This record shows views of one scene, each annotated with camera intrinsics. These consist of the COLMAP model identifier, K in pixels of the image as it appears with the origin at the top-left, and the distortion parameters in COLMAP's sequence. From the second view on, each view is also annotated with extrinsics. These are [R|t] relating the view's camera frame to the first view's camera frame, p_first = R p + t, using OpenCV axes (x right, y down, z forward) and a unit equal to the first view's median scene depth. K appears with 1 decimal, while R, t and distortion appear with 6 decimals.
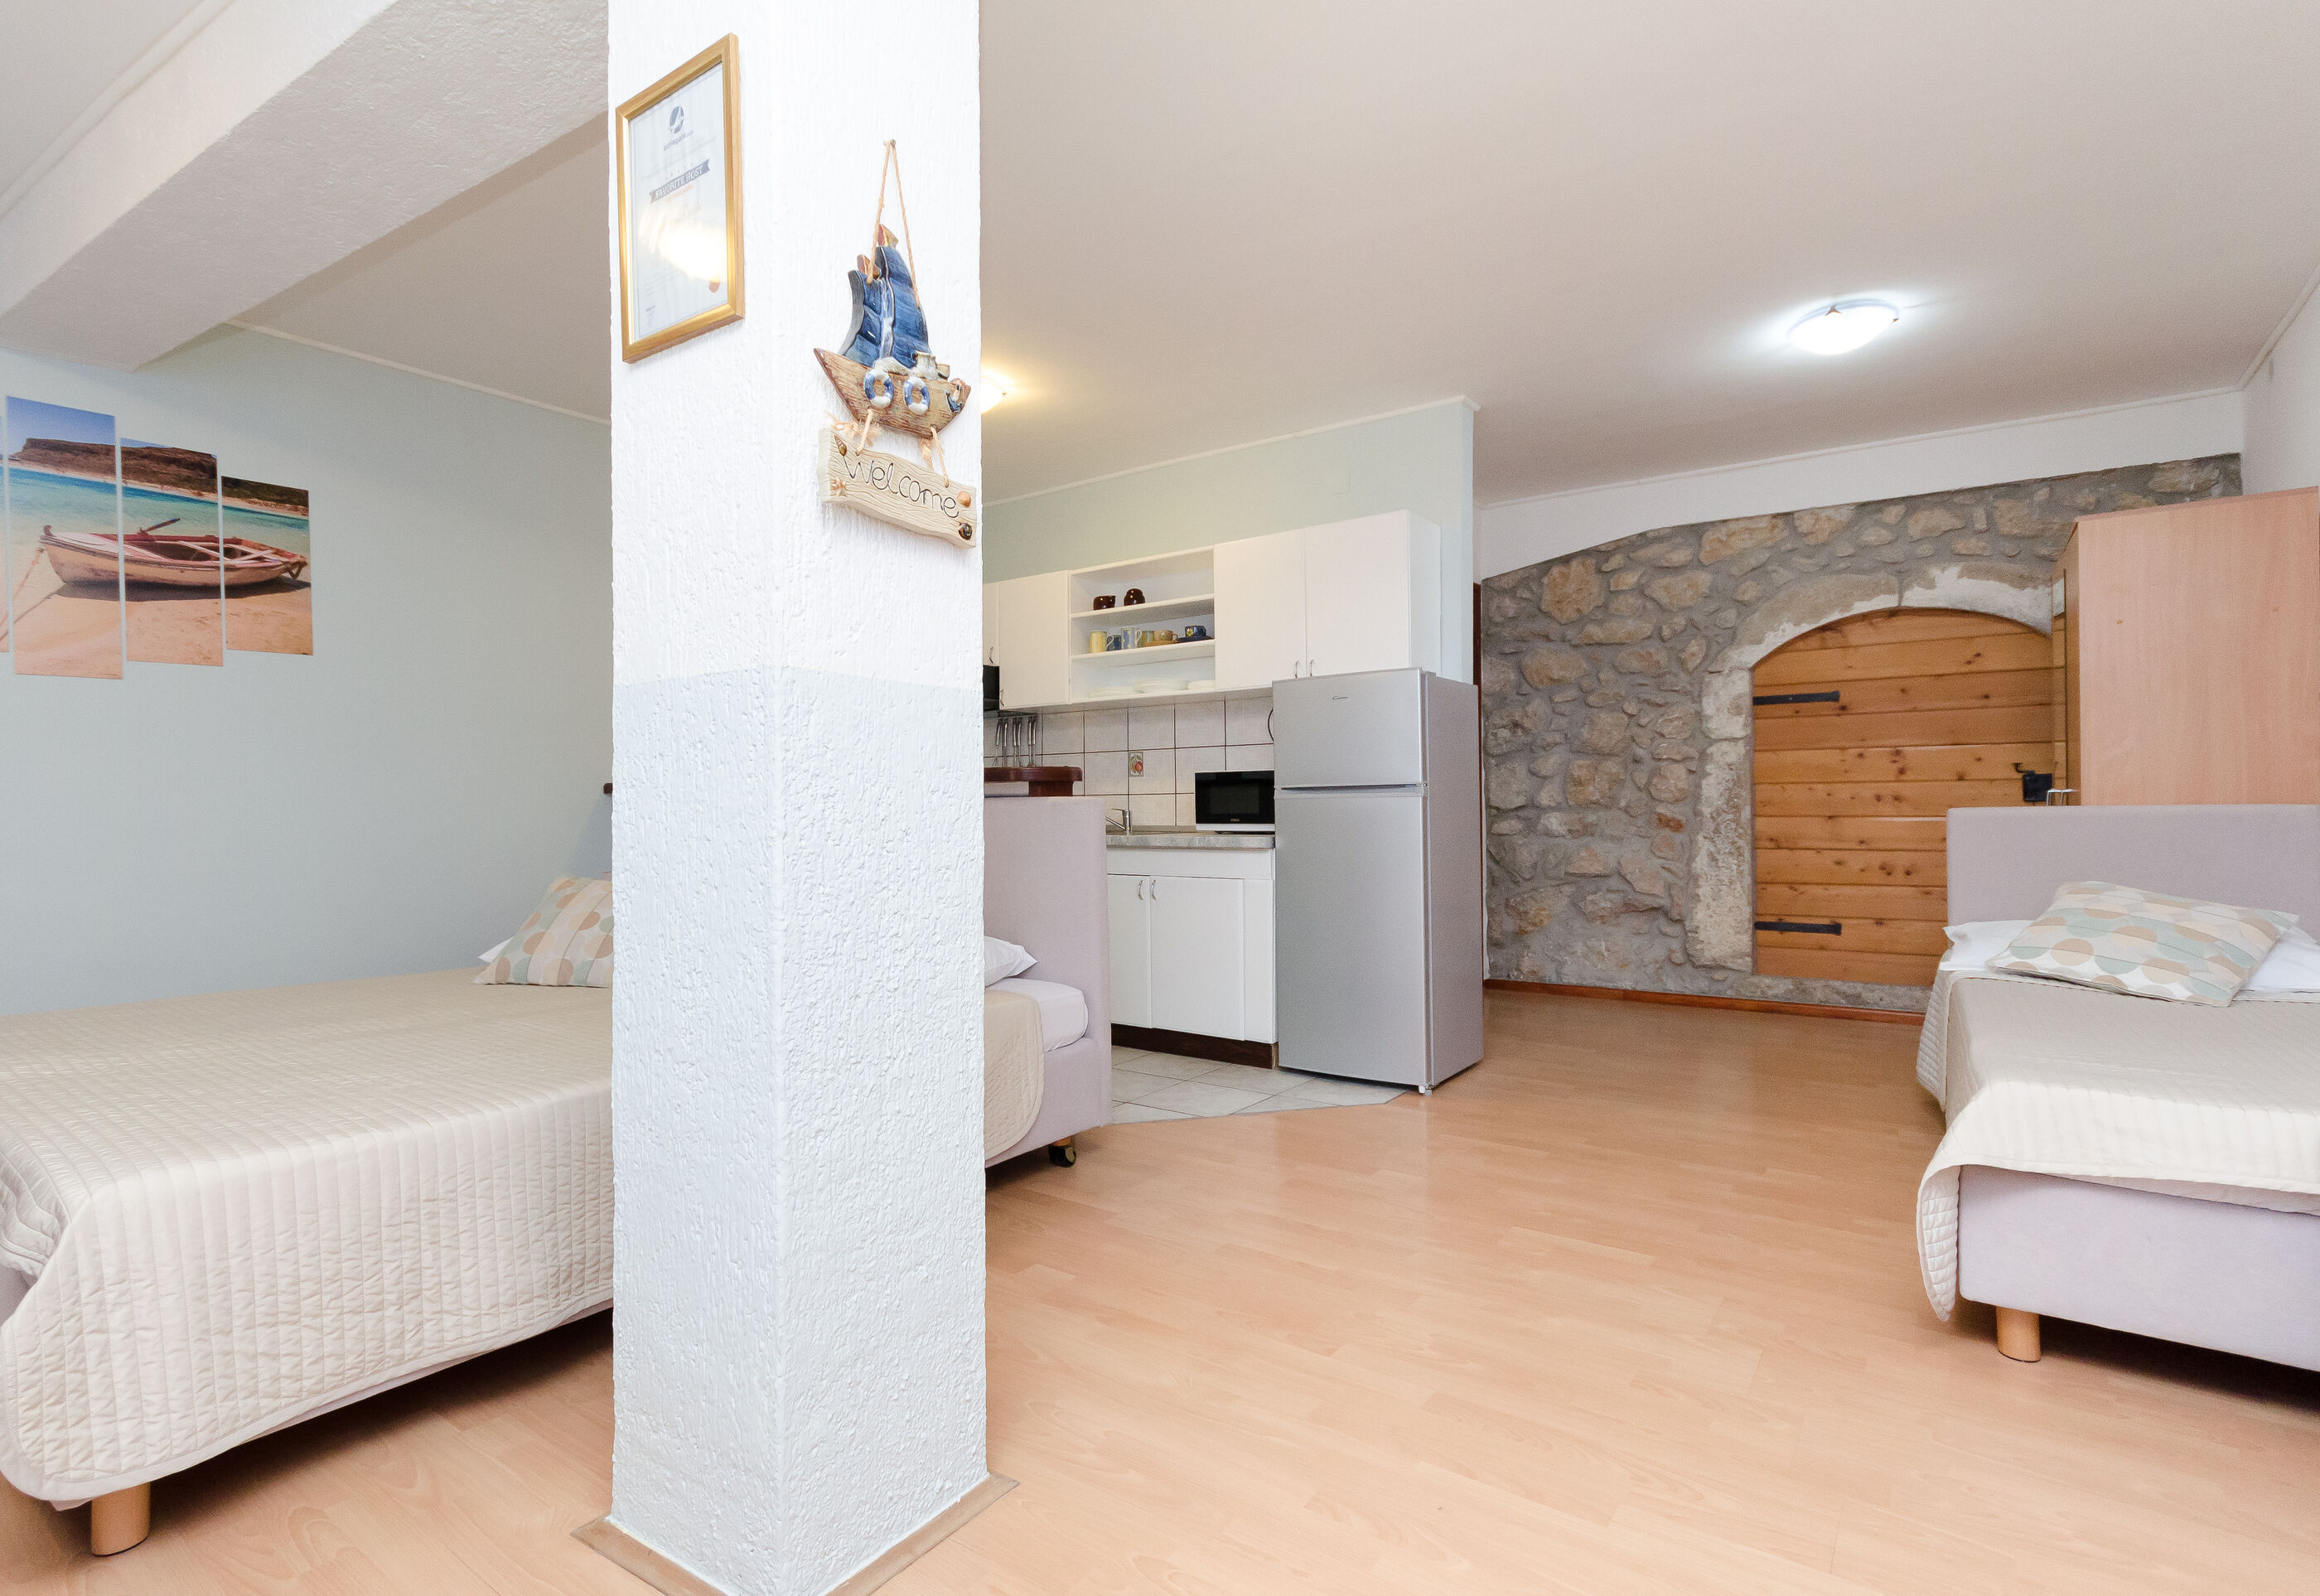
lens RADIAL K [[1059.4, 0, 1099.9], [0, 1059.4, 808.0], [0, 0, 1]] dist [0.009121, -0.000444]
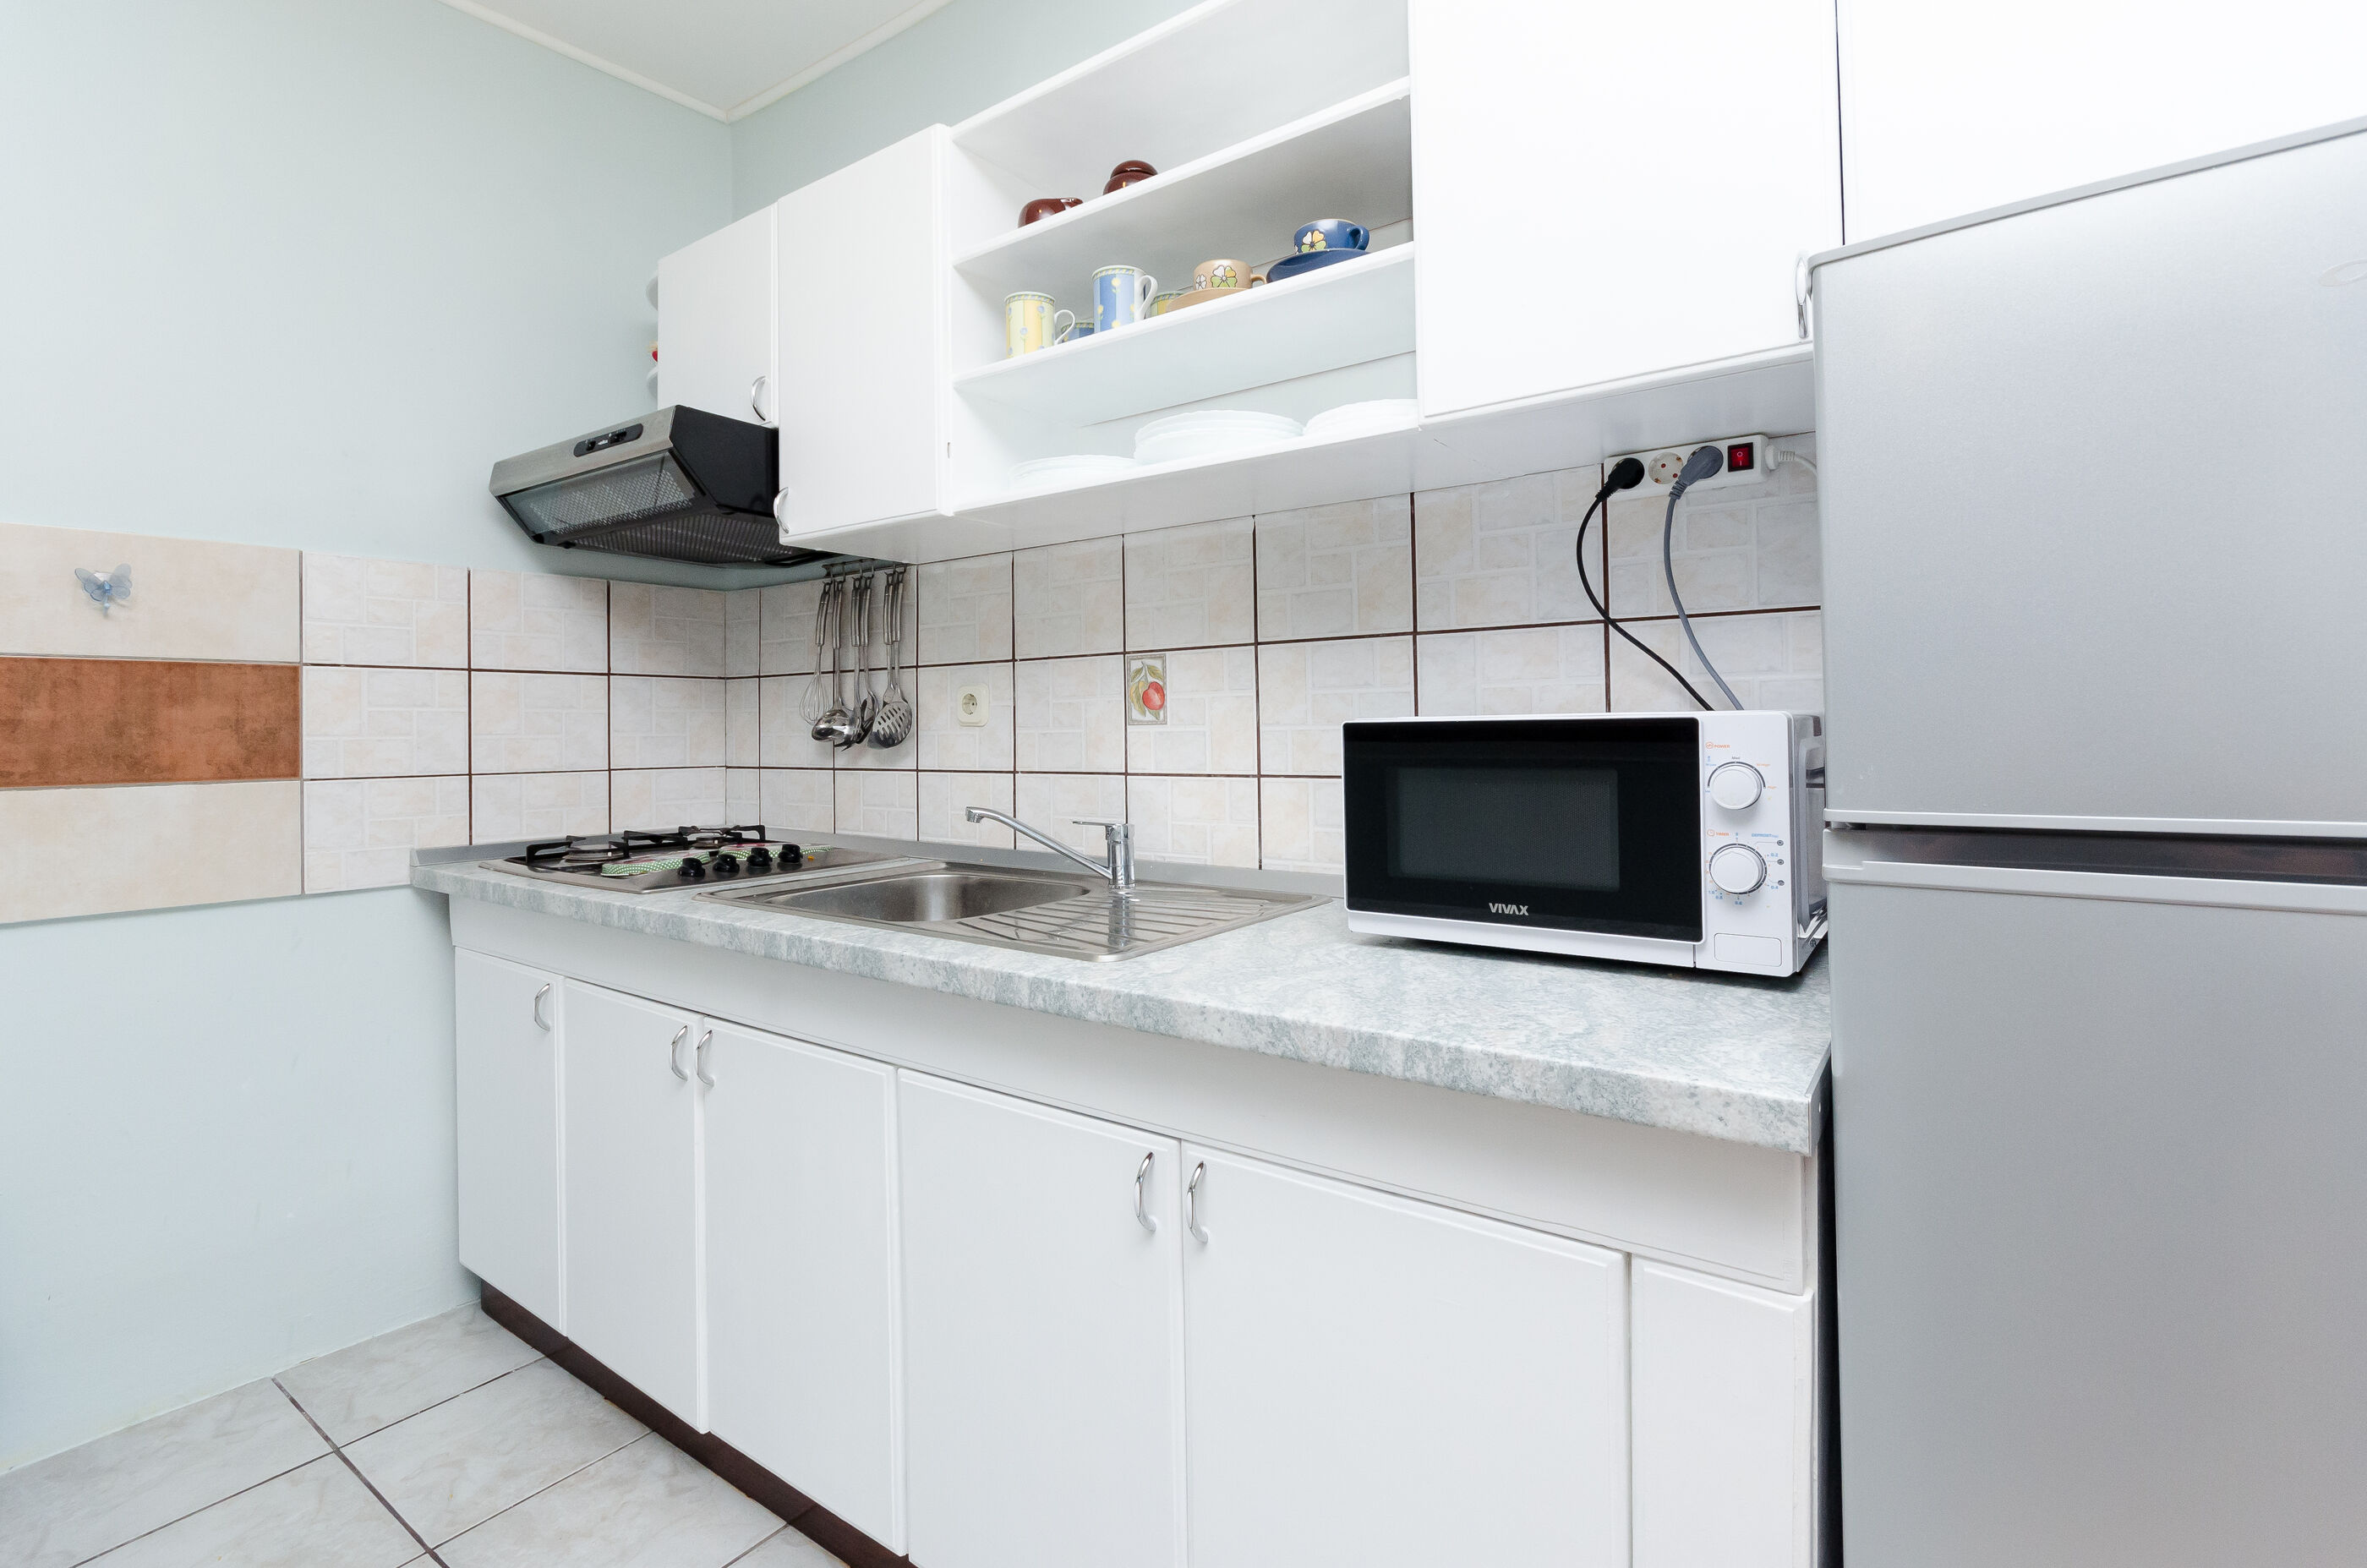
lens RADIAL K [[1075.8, 0, 1210.9], [0, 1075.8, 719.9], [0, 0, 1]] dist [0.002405, 0.000521]
pose [[0.997530, -0.006028, 0.069983, 0.045617], [0.006565, 0.999951, -0.007446, -0.039880], [-0.069935, 0.007887, 0.997520, 0.889687]]
